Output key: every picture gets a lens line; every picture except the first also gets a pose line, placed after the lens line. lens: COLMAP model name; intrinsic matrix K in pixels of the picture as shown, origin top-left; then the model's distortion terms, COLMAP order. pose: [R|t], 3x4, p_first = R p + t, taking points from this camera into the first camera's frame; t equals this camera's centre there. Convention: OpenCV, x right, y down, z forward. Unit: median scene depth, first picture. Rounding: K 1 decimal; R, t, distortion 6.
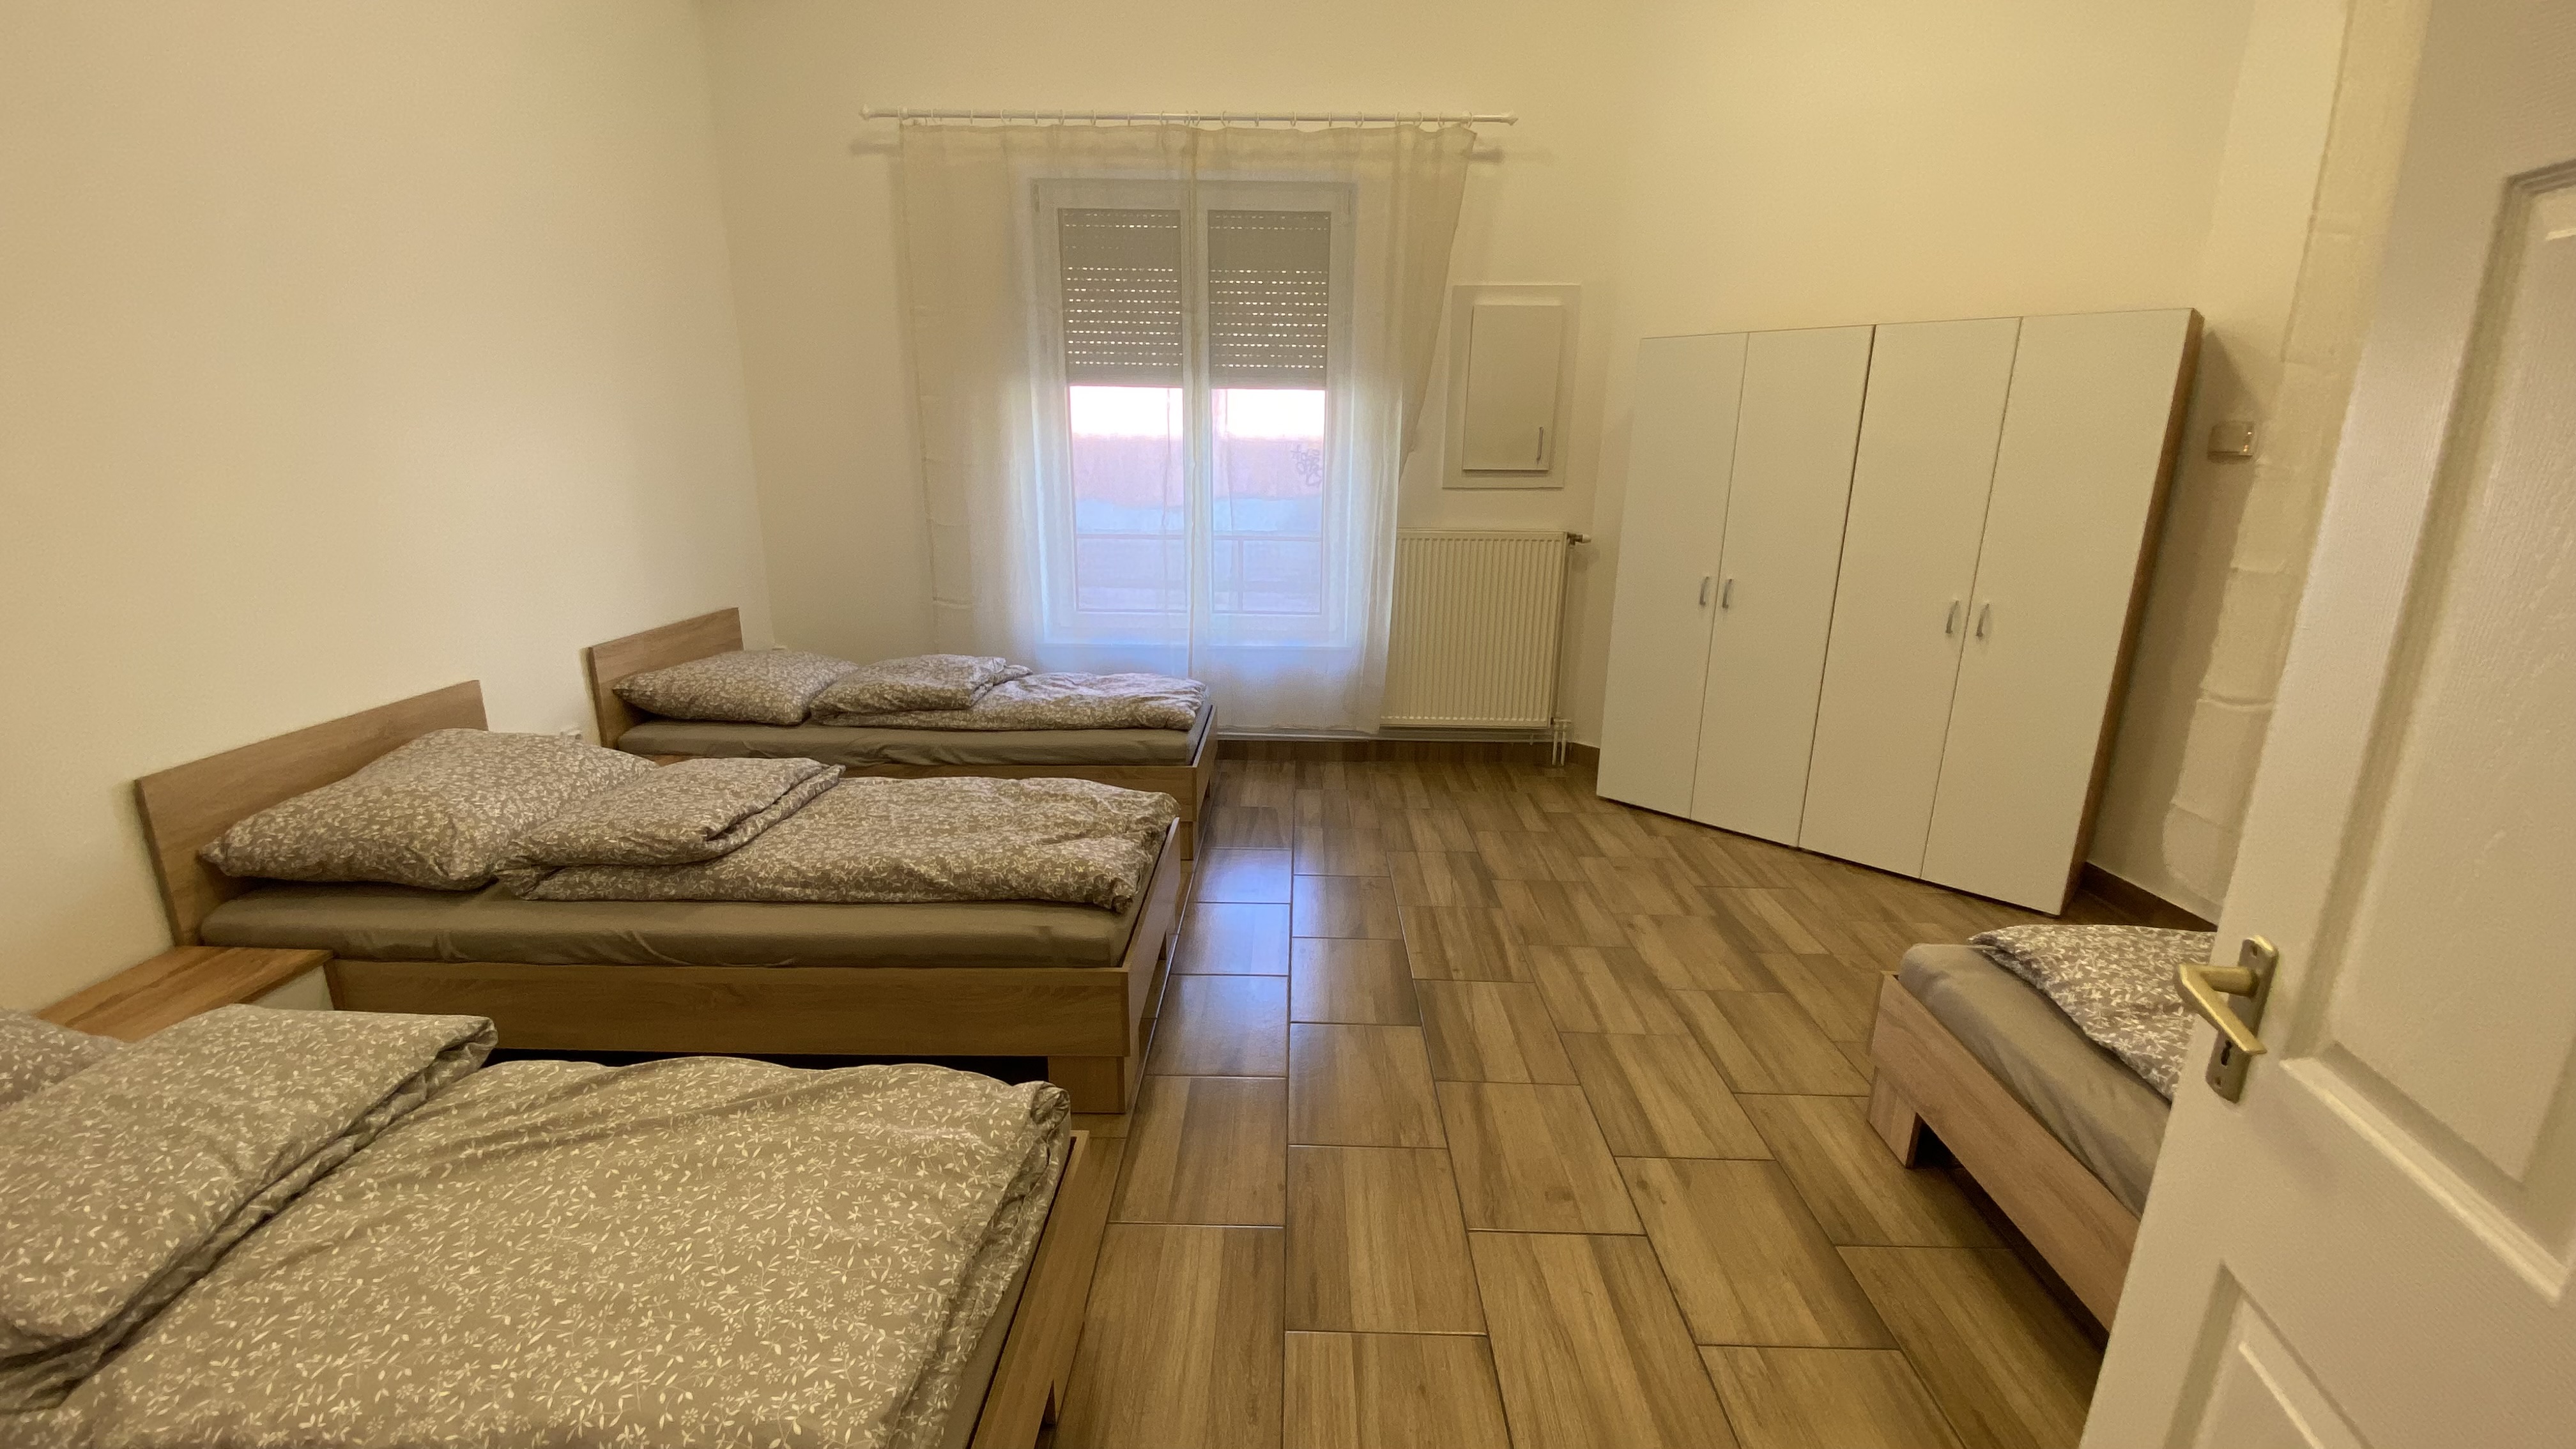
lens RADIAL K [[1040.3, 0, 1277.1], [0, 1040.3, 714.4], [0, 0, 1]] dist [0.011114, -0.014164]
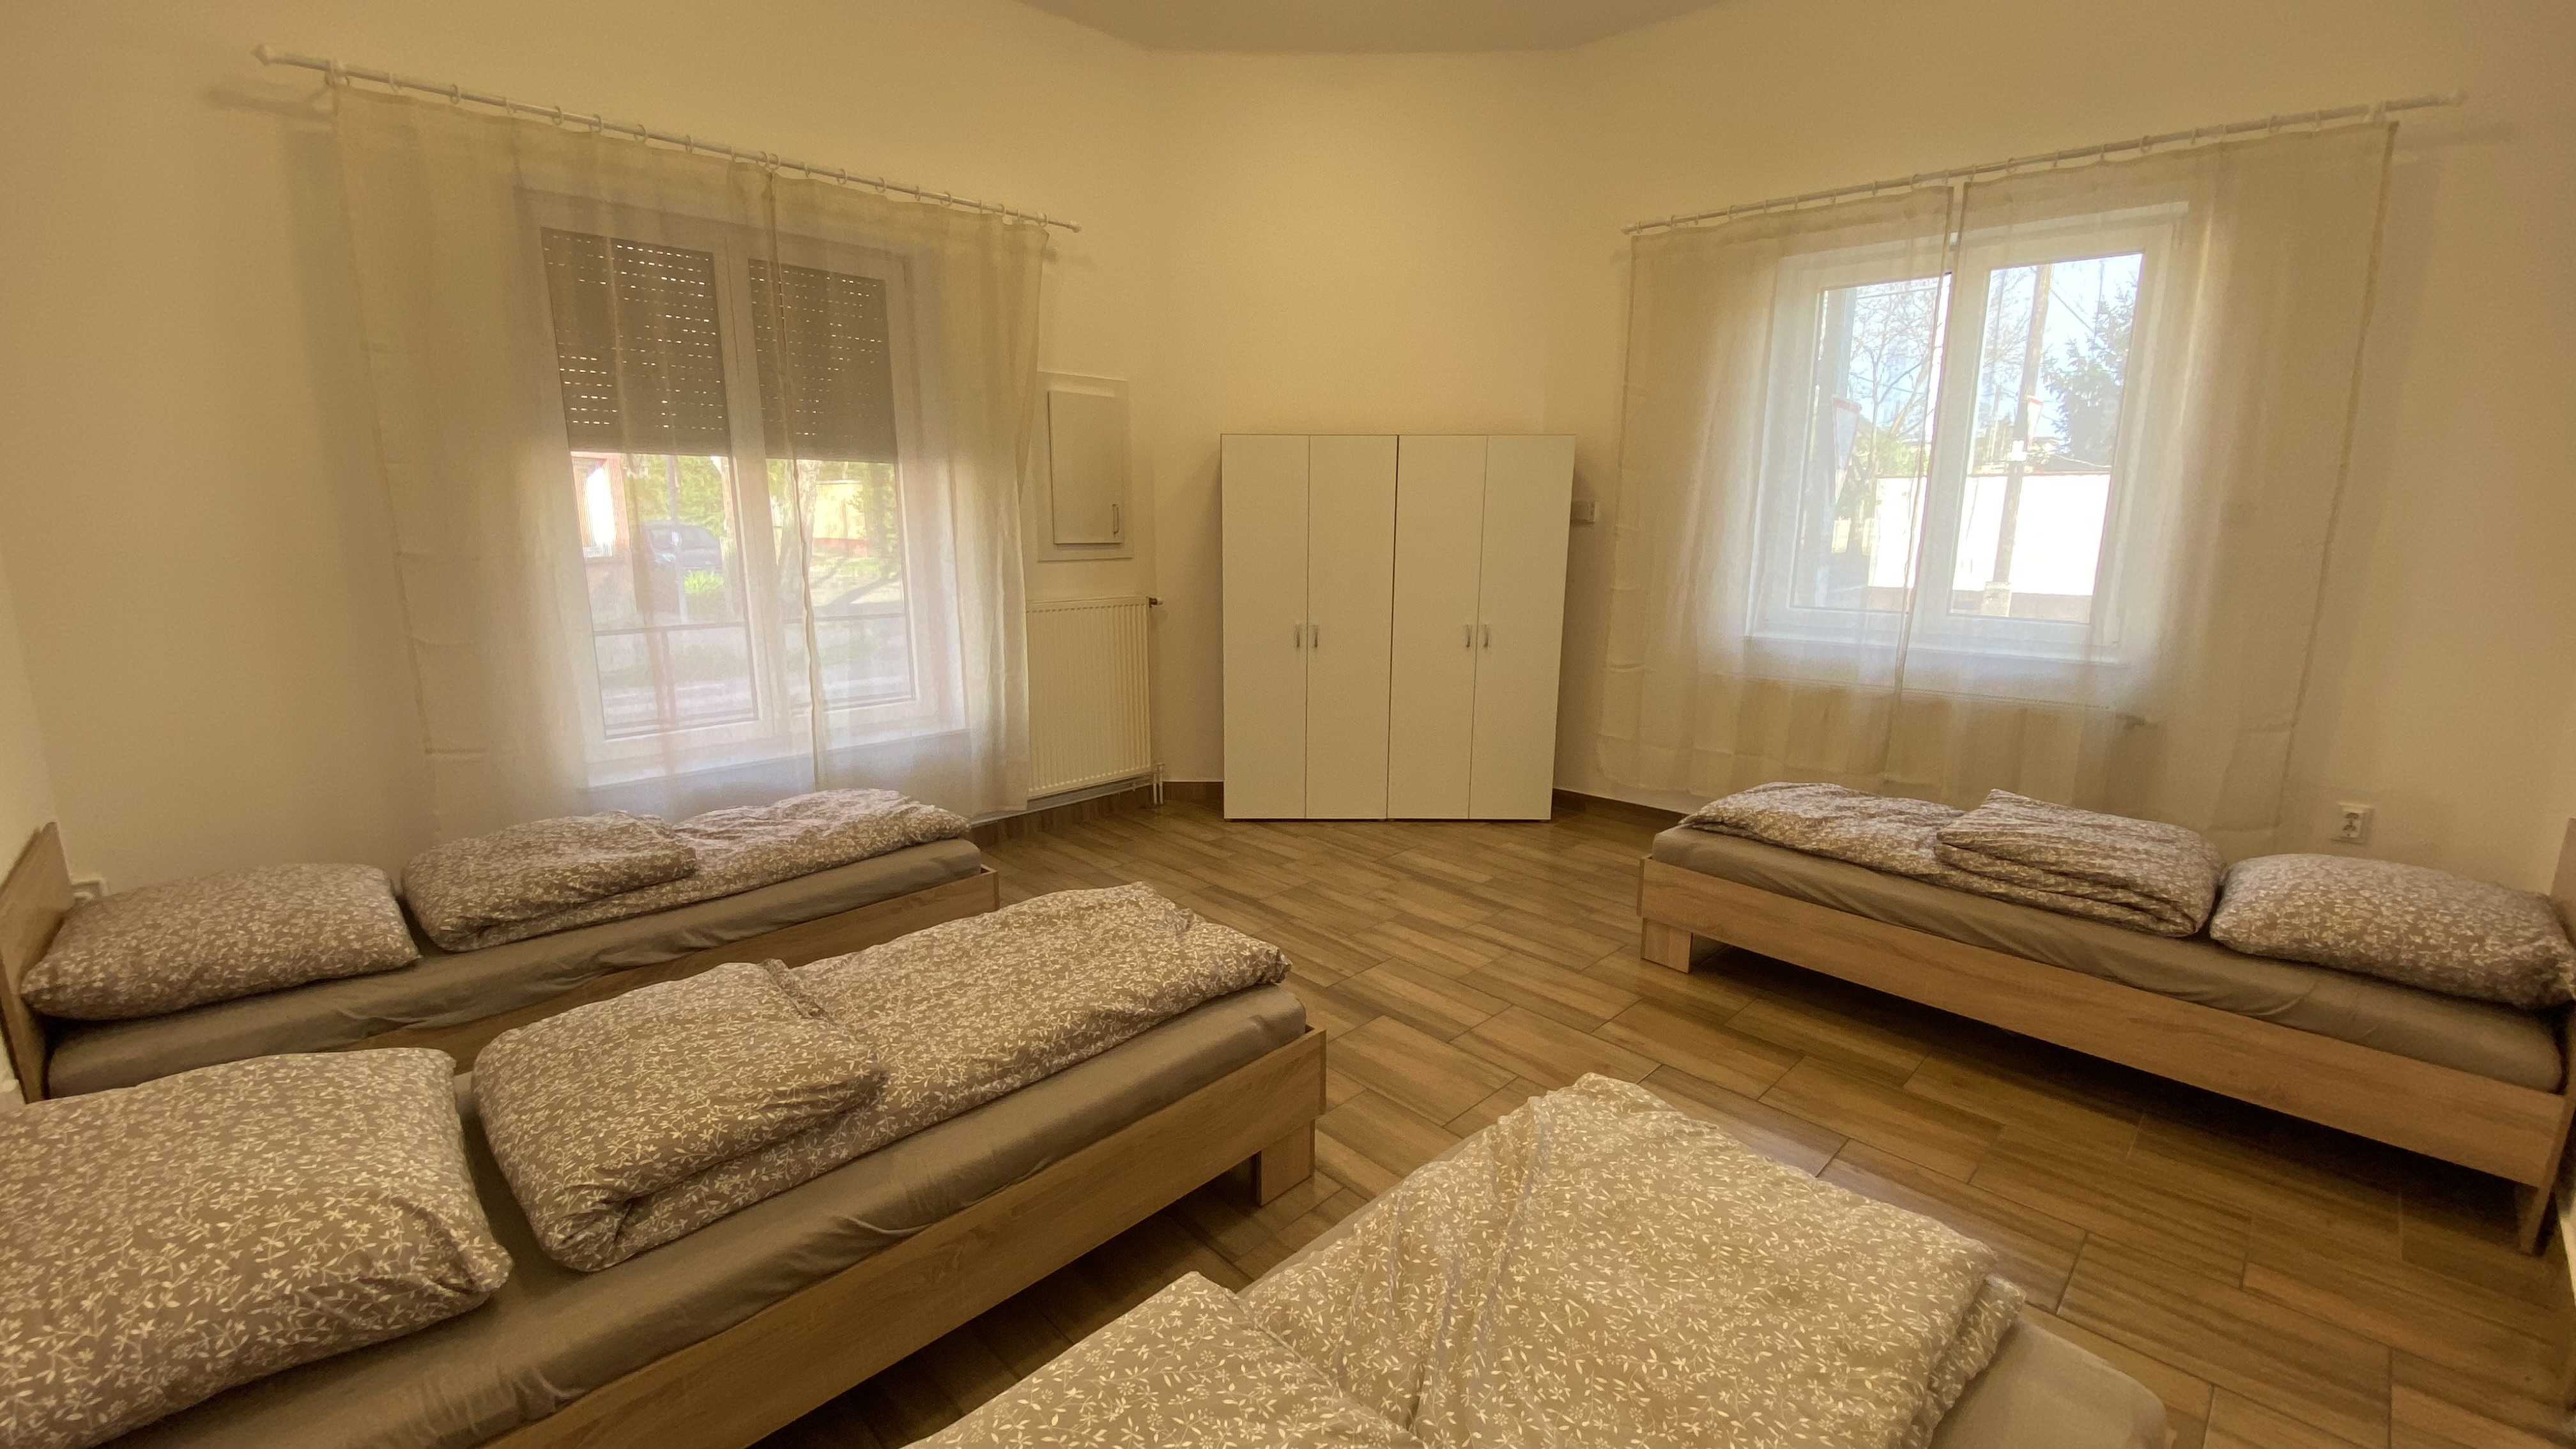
lens RADIAL K [[1040.3, 0, 1291.4], [0, 1040.3, 712.9], [0, 0, 1]] dist [0.011114, -0.014164]
pose [[0.702613, -0.146075, 0.696418, -0.547406], [0.184276, 0.982667, 0.020201, -0.061317], [-0.687298, 0.114139, 0.717352, 0.143264]]
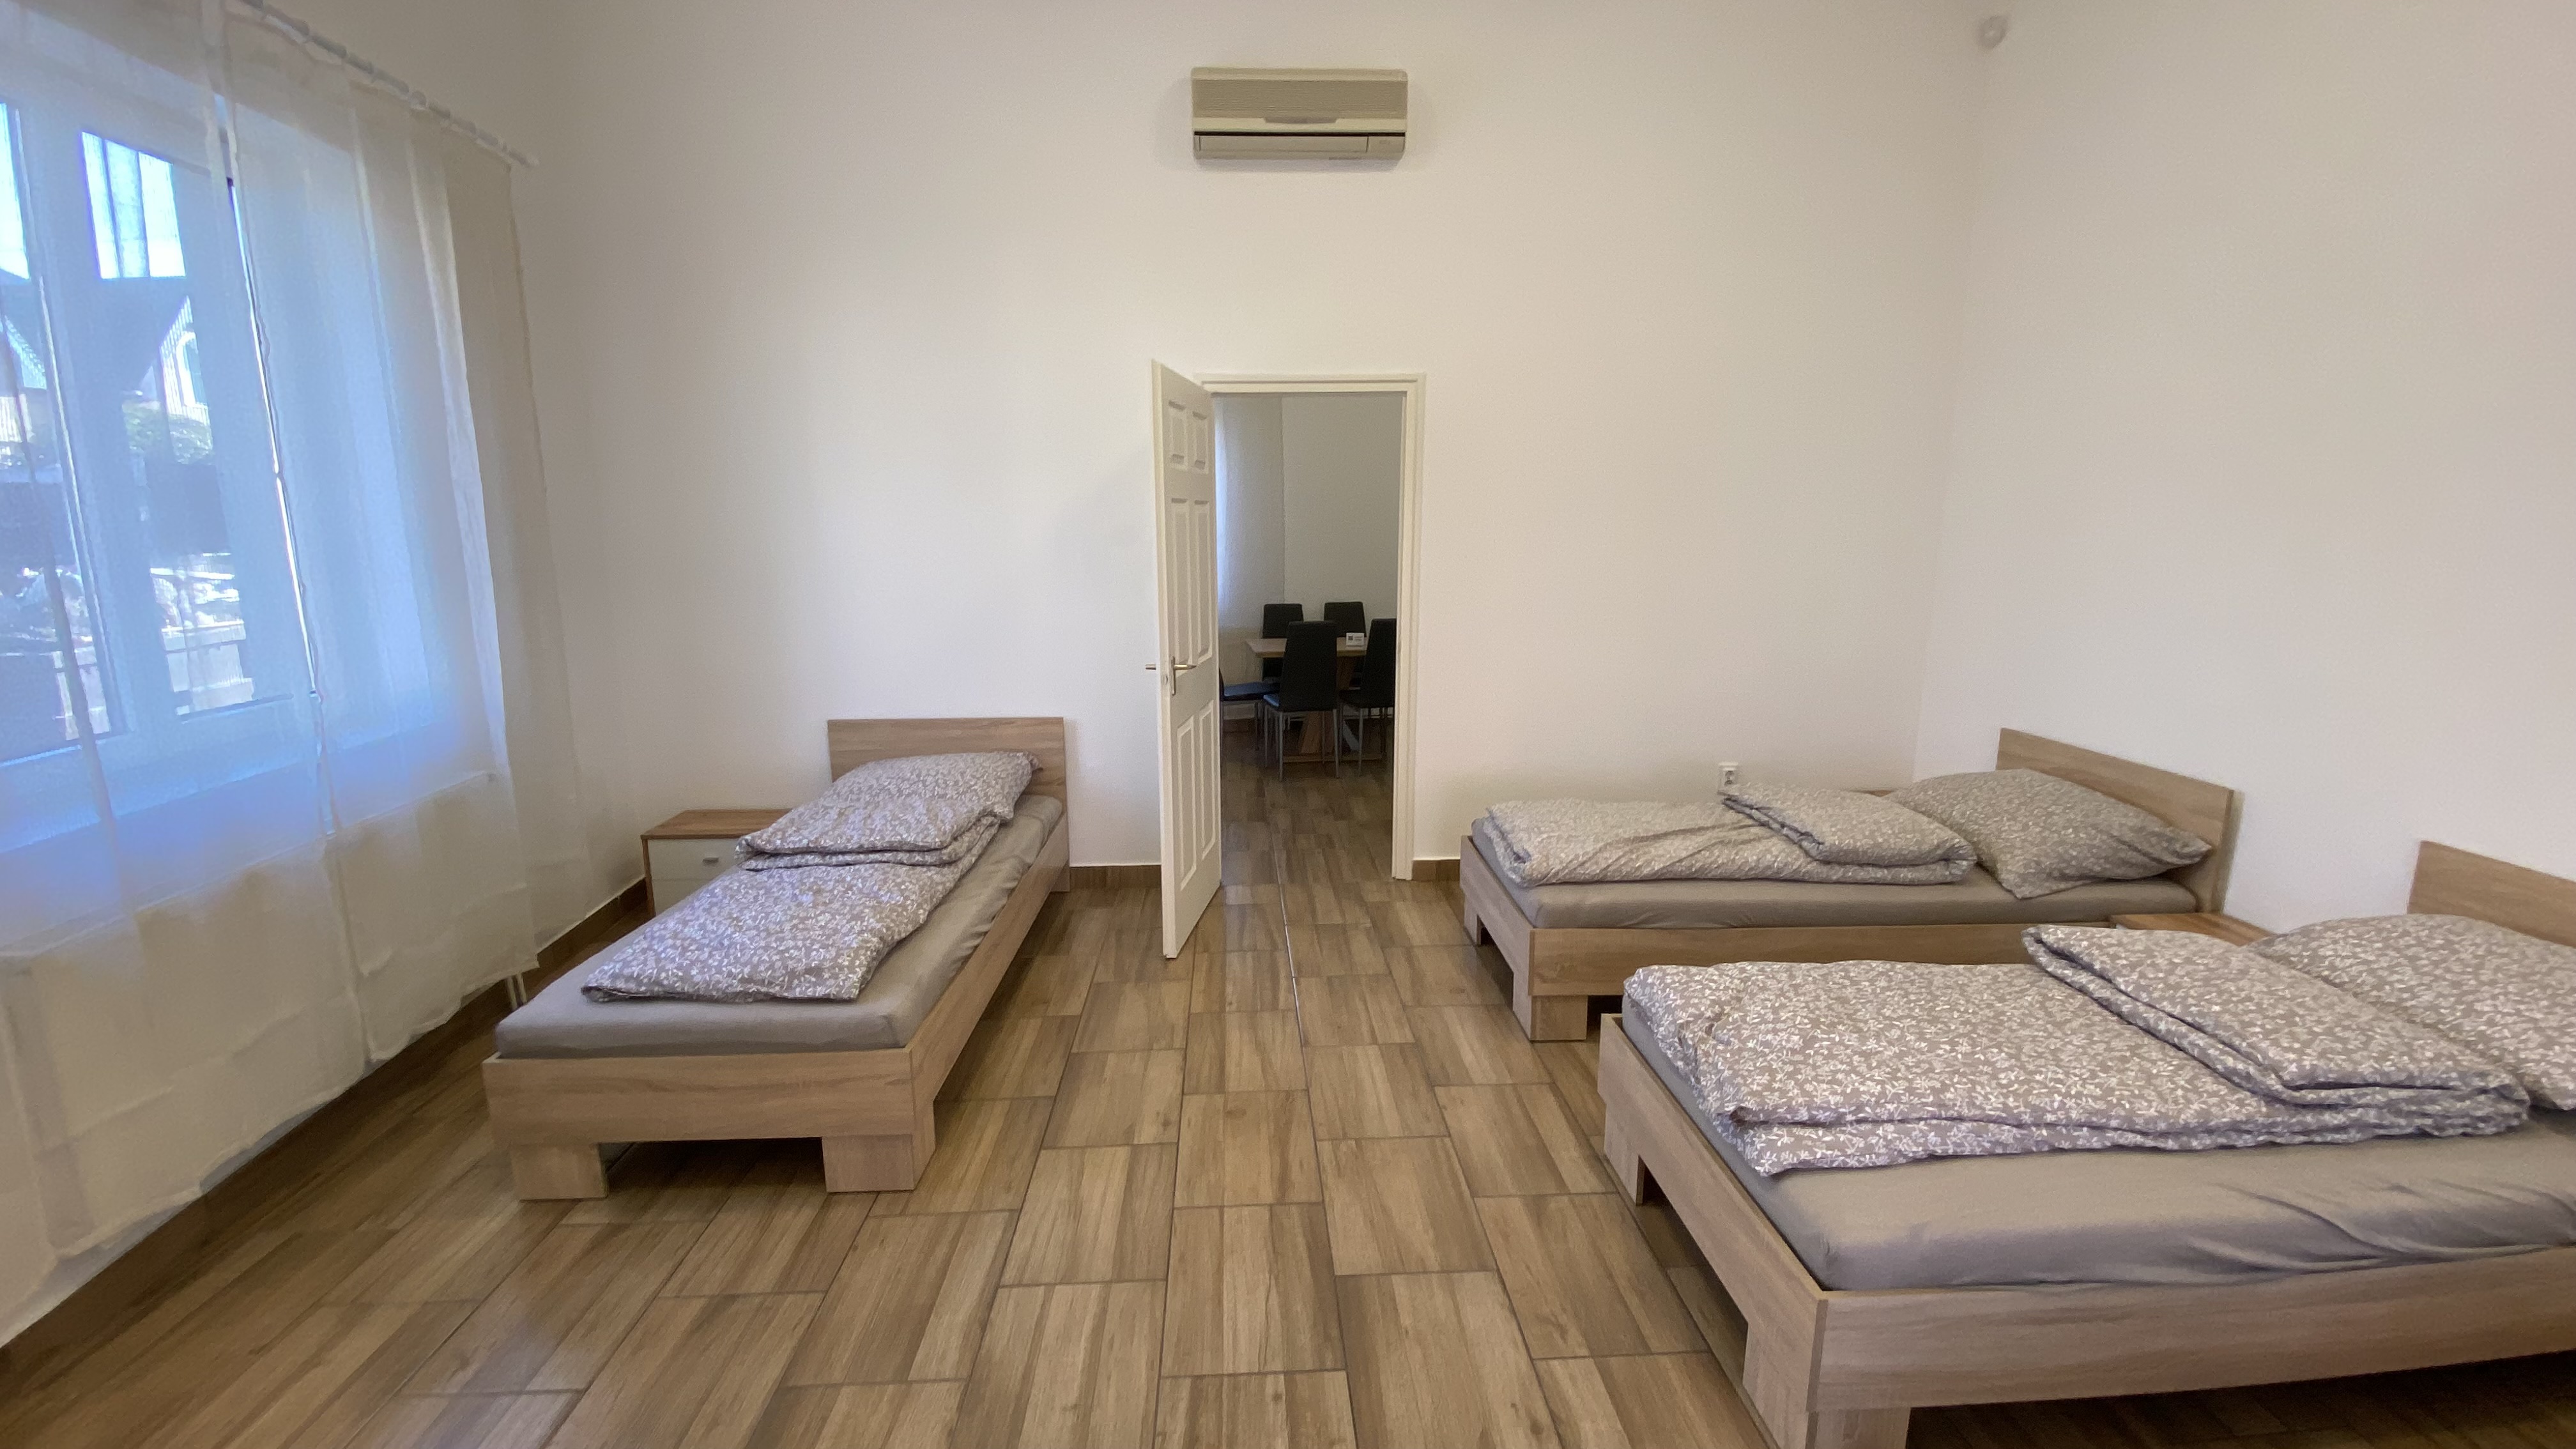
lens RADIAL K [[1040.3, 0, 1263.3], [0, 1040.3, 712.6], [0, 0, 1]] dist [0.011114, -0.014164]
pose [[-0.998583, 0.004215, -0.053046, 0.182012], [-0.018211, 0.909592, 0.415104, -0.331232], [0.050000, 0.415482, -0.908226, 1.197838]]
